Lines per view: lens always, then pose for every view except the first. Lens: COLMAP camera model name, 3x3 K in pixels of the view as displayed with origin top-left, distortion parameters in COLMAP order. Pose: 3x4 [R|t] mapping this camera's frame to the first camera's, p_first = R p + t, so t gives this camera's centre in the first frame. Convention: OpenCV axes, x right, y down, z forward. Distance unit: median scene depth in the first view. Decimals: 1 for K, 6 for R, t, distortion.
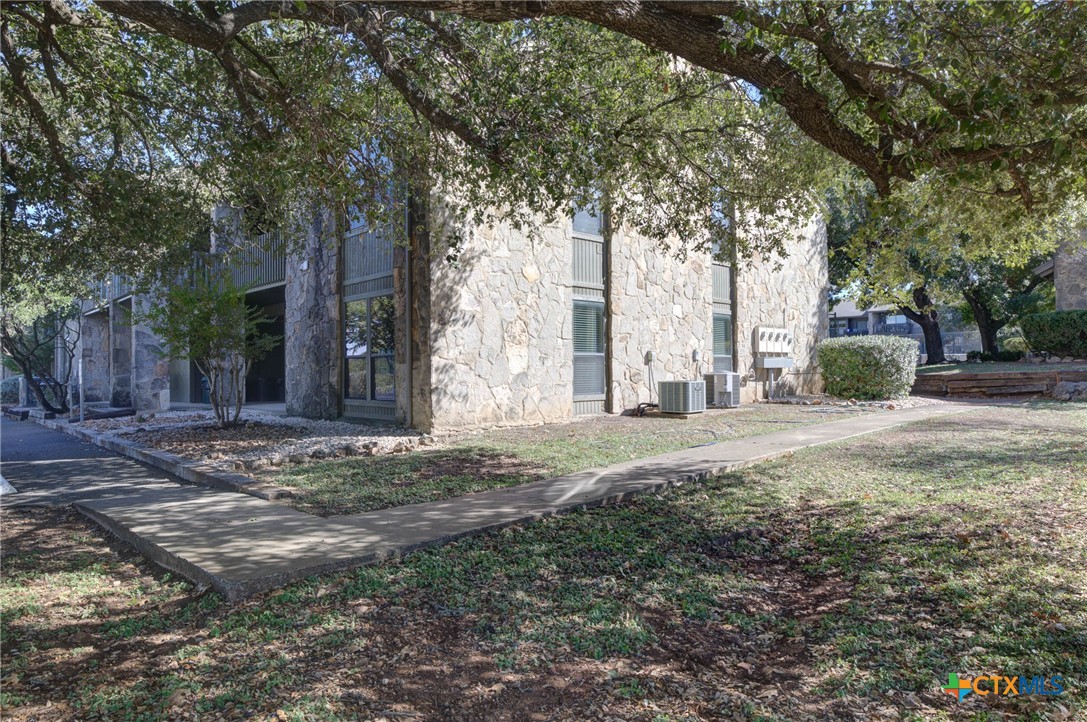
lens RADIAL K [[682.3, 0, 544.8], [0, 682.3, 364.7], [0, 0, 1]] dist [-0.038689, 0.026657]
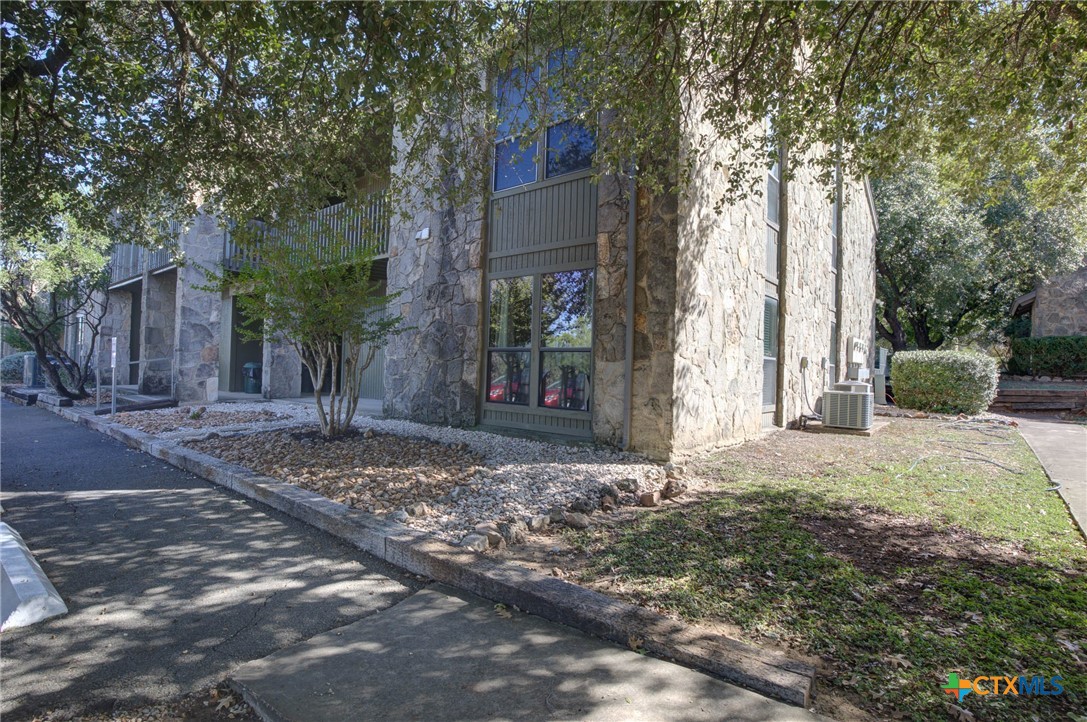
lens RADIAL K [[553.2, 0, 542.9], [0, 553.2, 364.2], [0, 0, 1]] dist [-0.045377, 0.012850]
pose [[0.992248, 0.041178, 0.117251, -0.274968], [-0.041601, 0.999134, 0.001167, 0.002427], [-0.117101, -0.006036, 0.993102, 0.320476]]
